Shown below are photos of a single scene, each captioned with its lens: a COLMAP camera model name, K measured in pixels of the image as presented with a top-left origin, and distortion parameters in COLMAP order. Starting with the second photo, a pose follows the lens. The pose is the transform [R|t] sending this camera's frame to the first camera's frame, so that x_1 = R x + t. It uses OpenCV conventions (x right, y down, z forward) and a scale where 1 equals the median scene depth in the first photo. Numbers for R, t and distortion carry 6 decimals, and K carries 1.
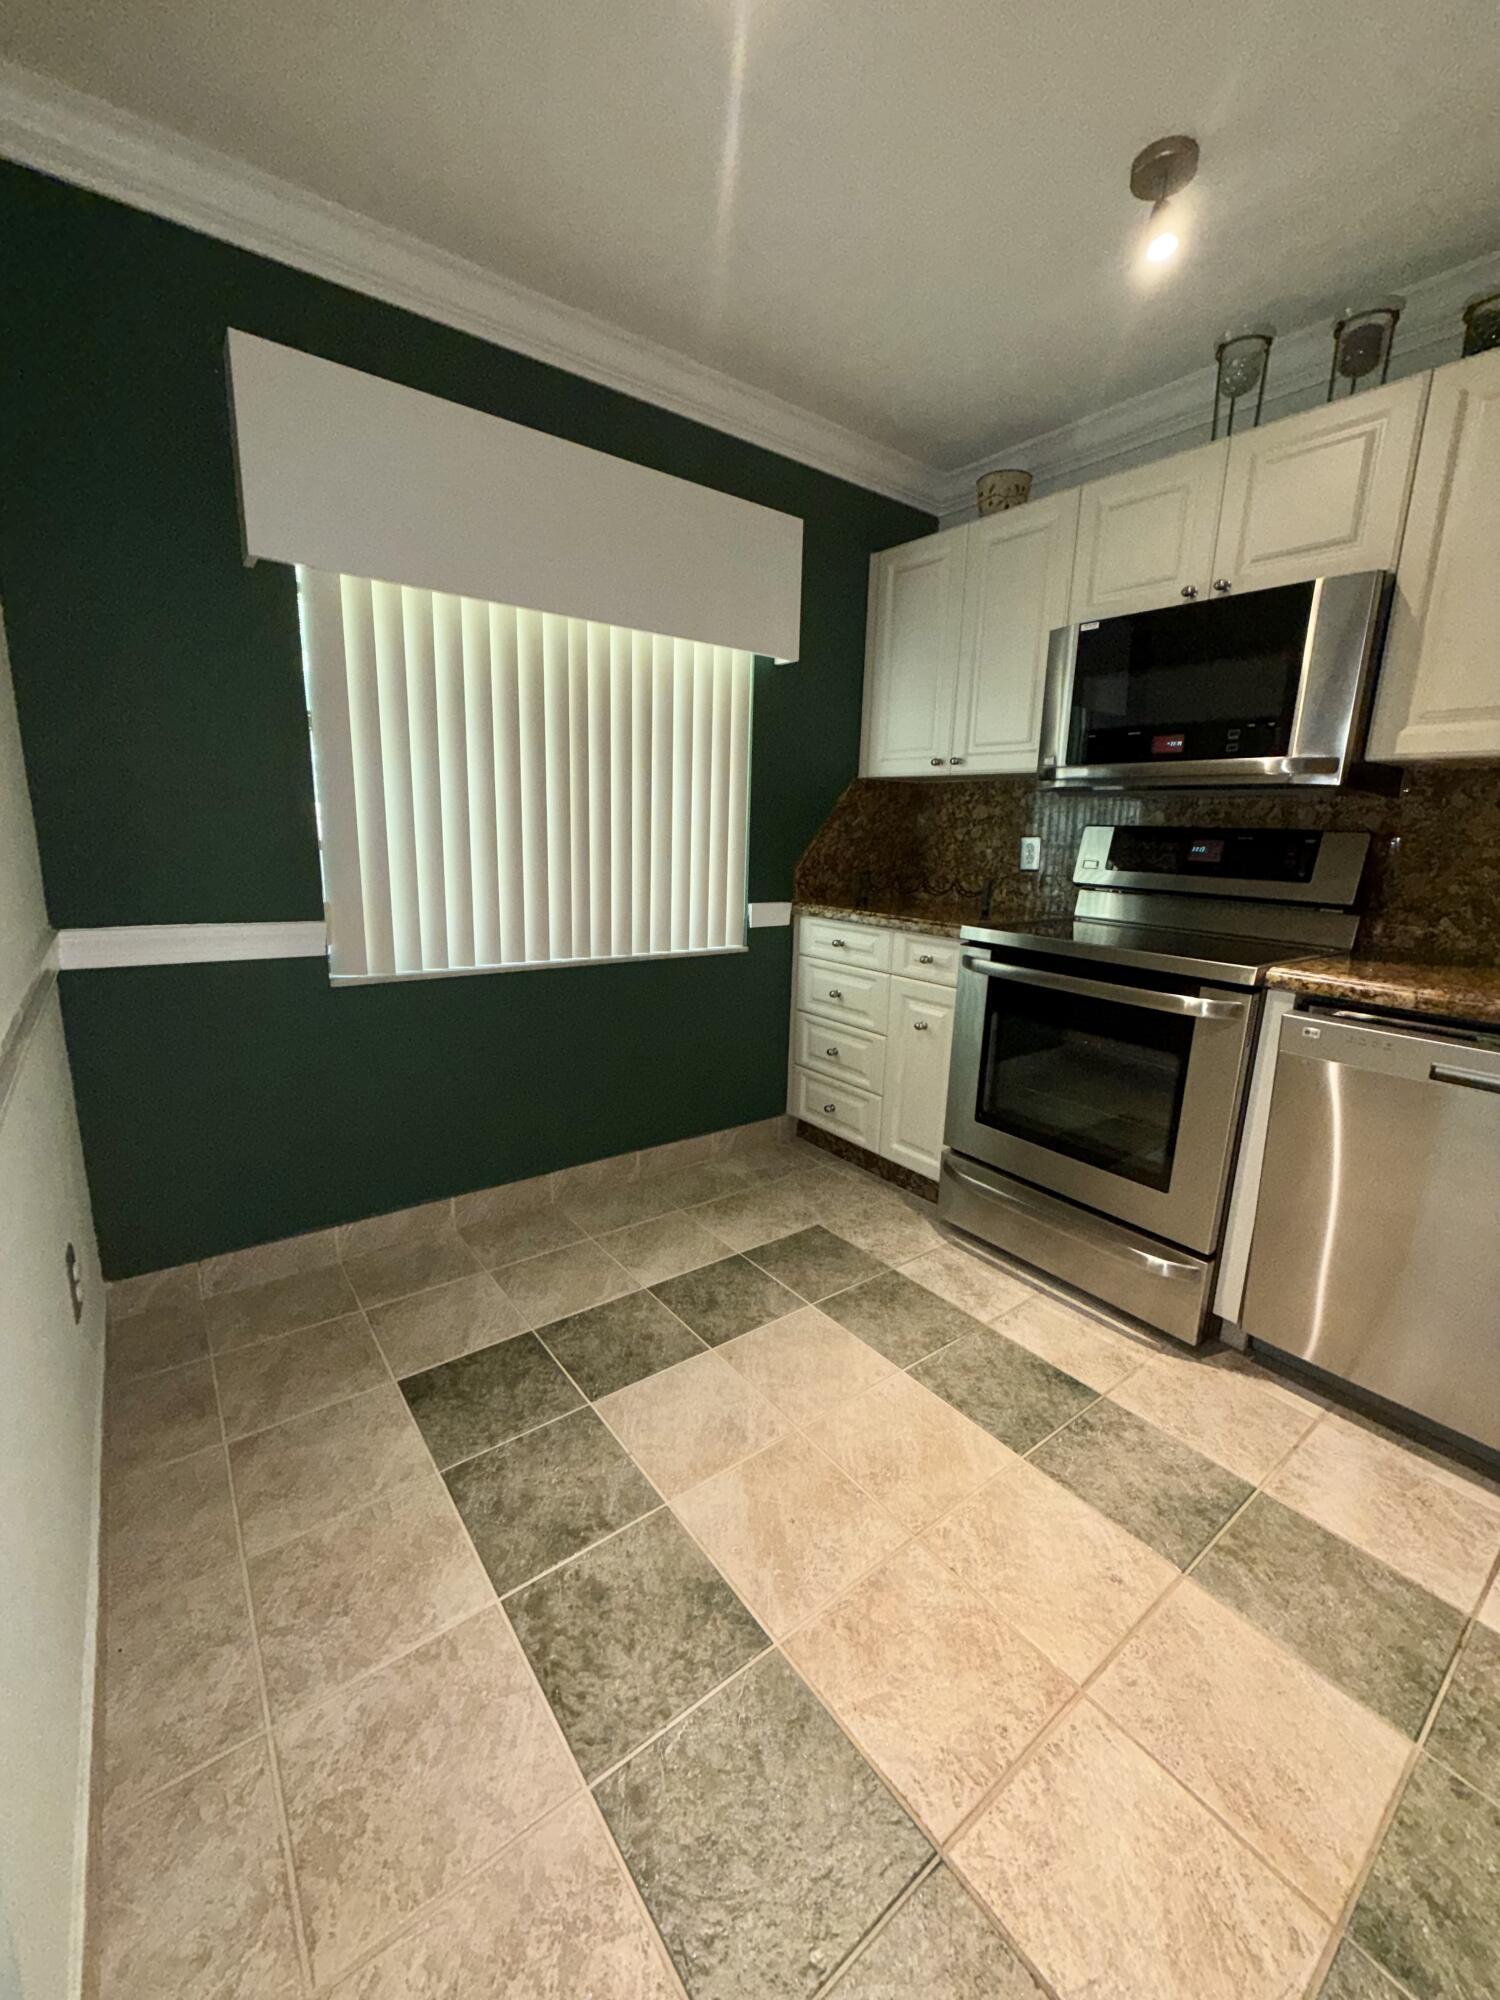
lens RADIAL K [[797.3, 0, 751.9], [0, 797.3, 991.3], [0, 0, 1]] dist [0.000849, 0.000355]
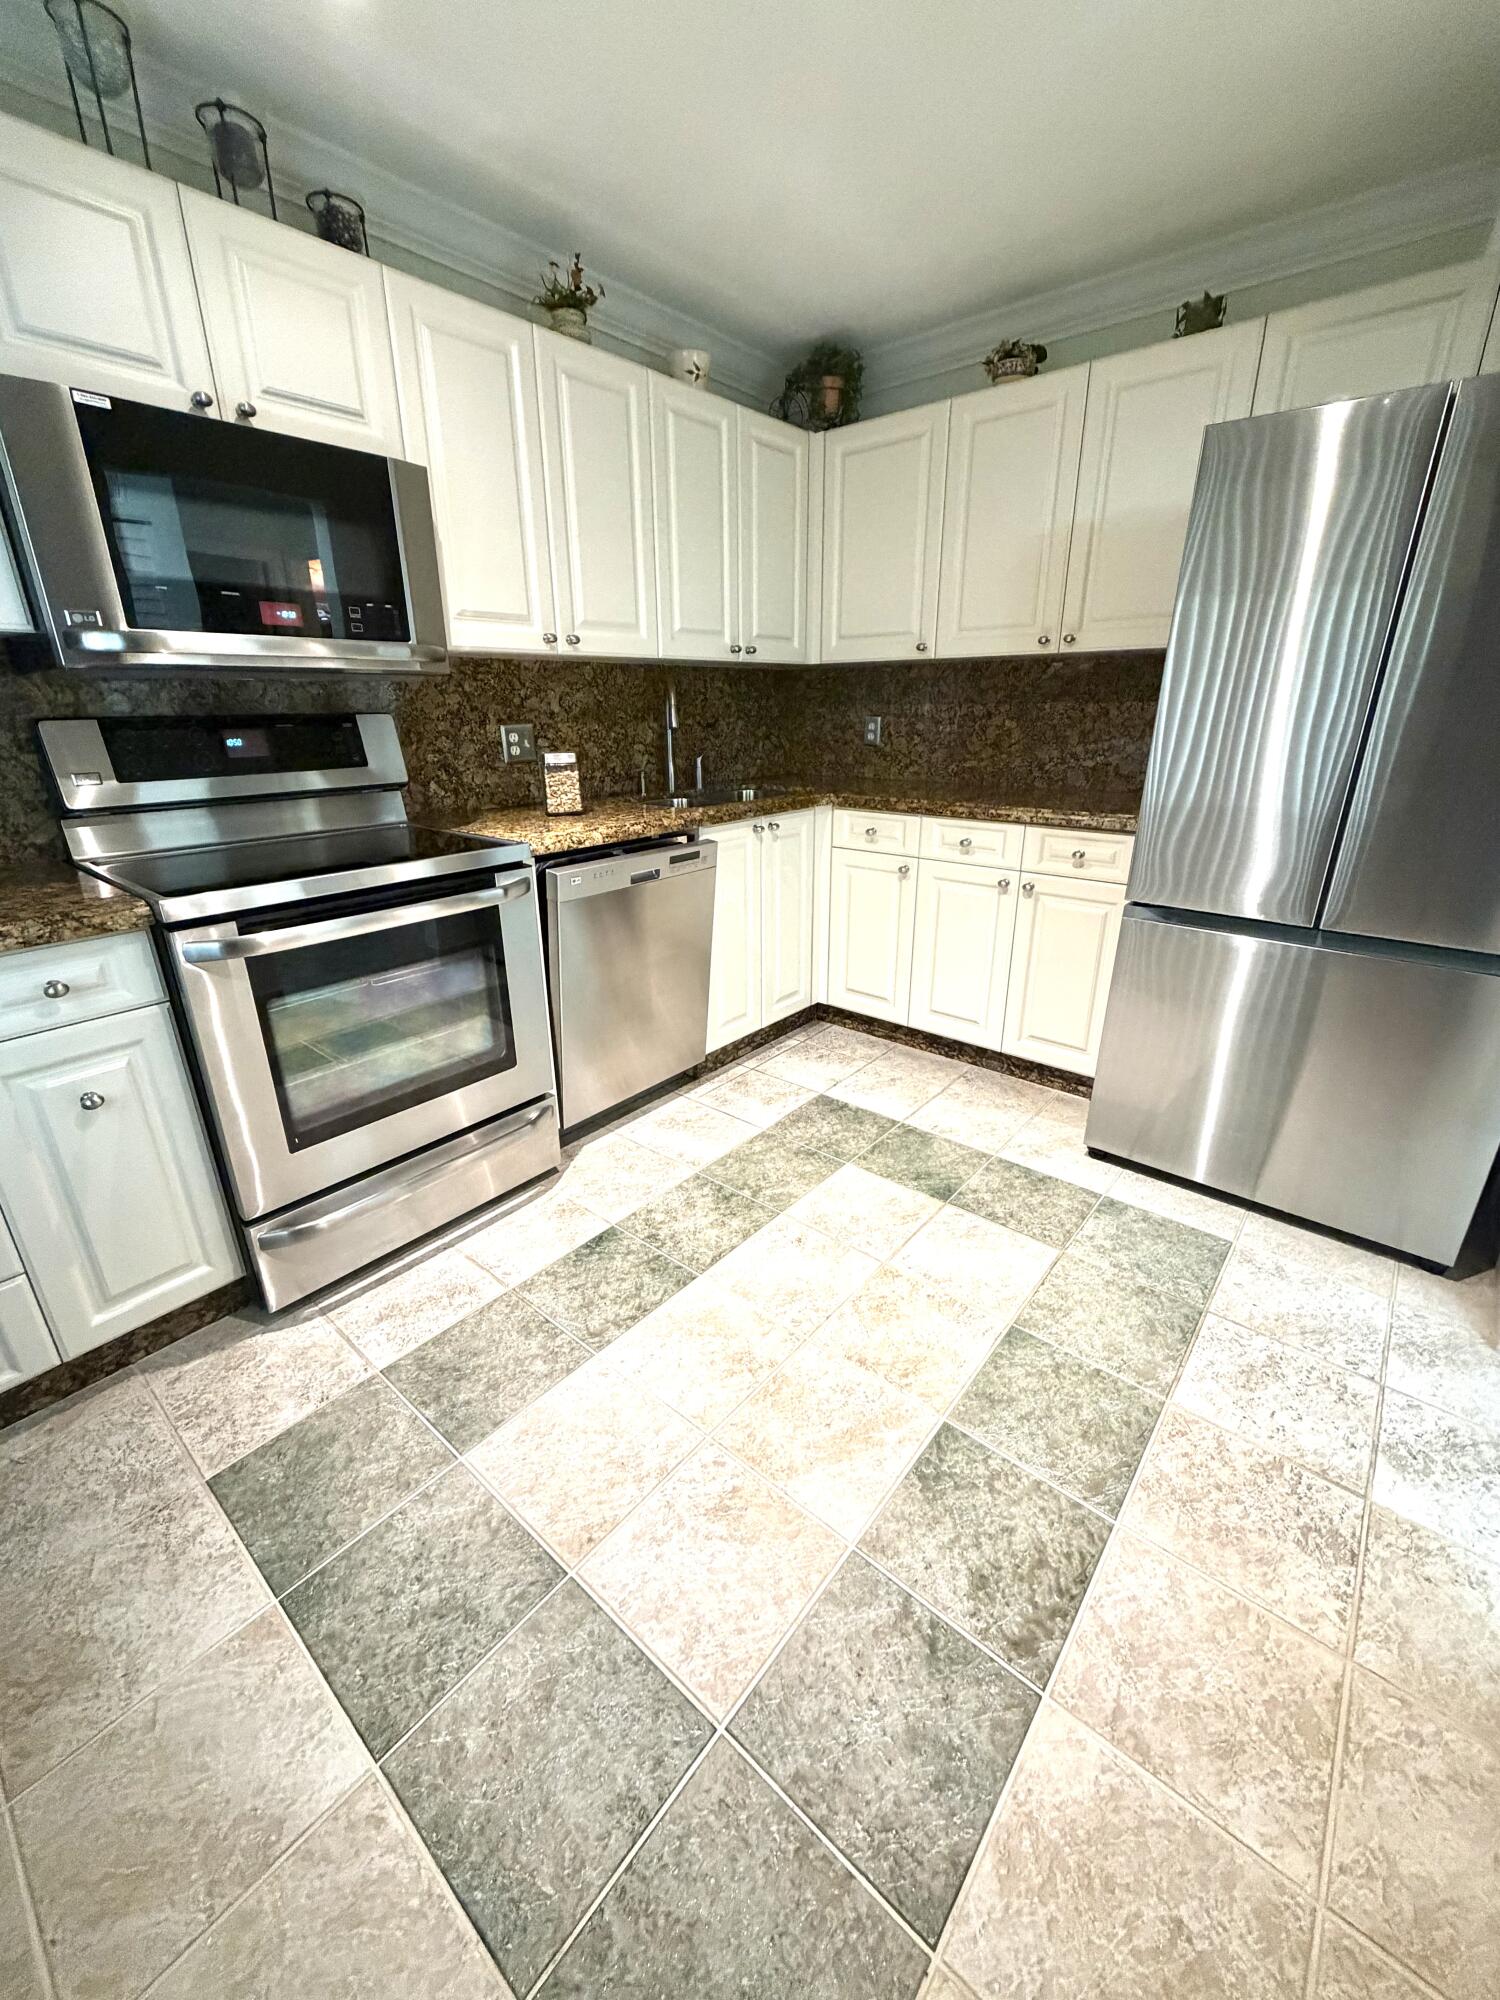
lens RADIAL K [[793.9, 0, 748.9], [0, 793.9, 992.6], [0, 0, 1]] dist [0.000095, 0.000492]
pose [[-0.214555, -0.368519, 0.904522, -0.471382], [0.198606, 0.890280, 0.409826, -0.208335], [-0.956306, 0.267574, -0.117823, 0.760748]]
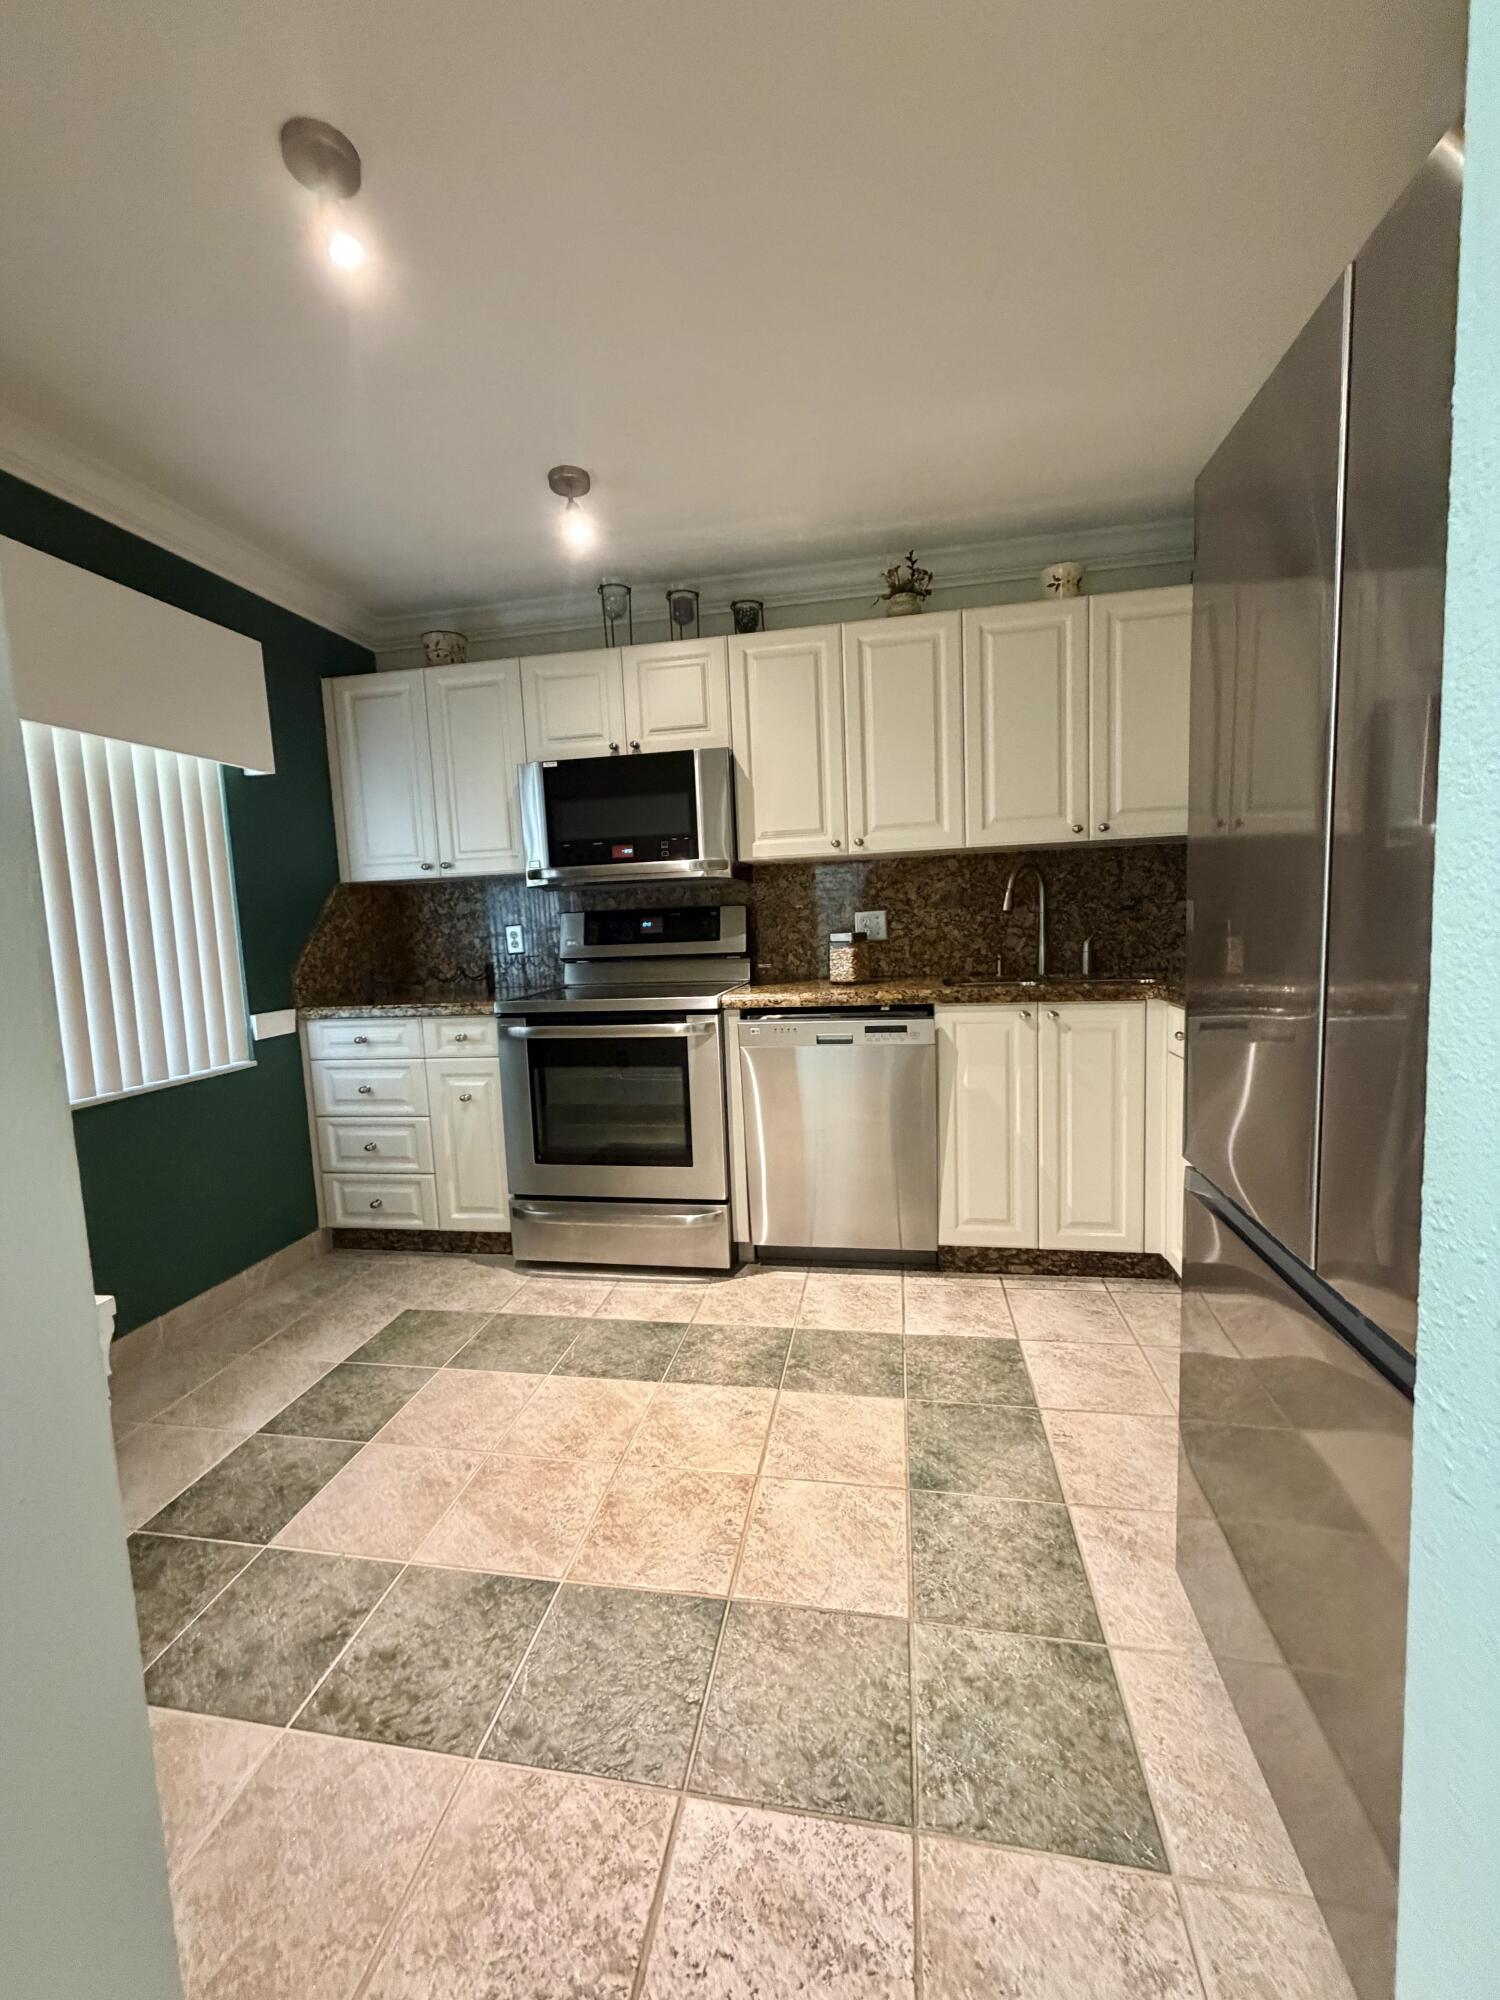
lens RADIAL K [[793.9, 0, 748.9], [0, 793.9, 992.6], [0, 0, 1]] dist [0.000095, 0.000492]
pose [[0.738426, -0.128462, 0.661985, -0.269024], [0.202279, 0.978676, -0.035718, 0.024675], [-0.643281, 0.160281, 0.748666, -0.140204]]
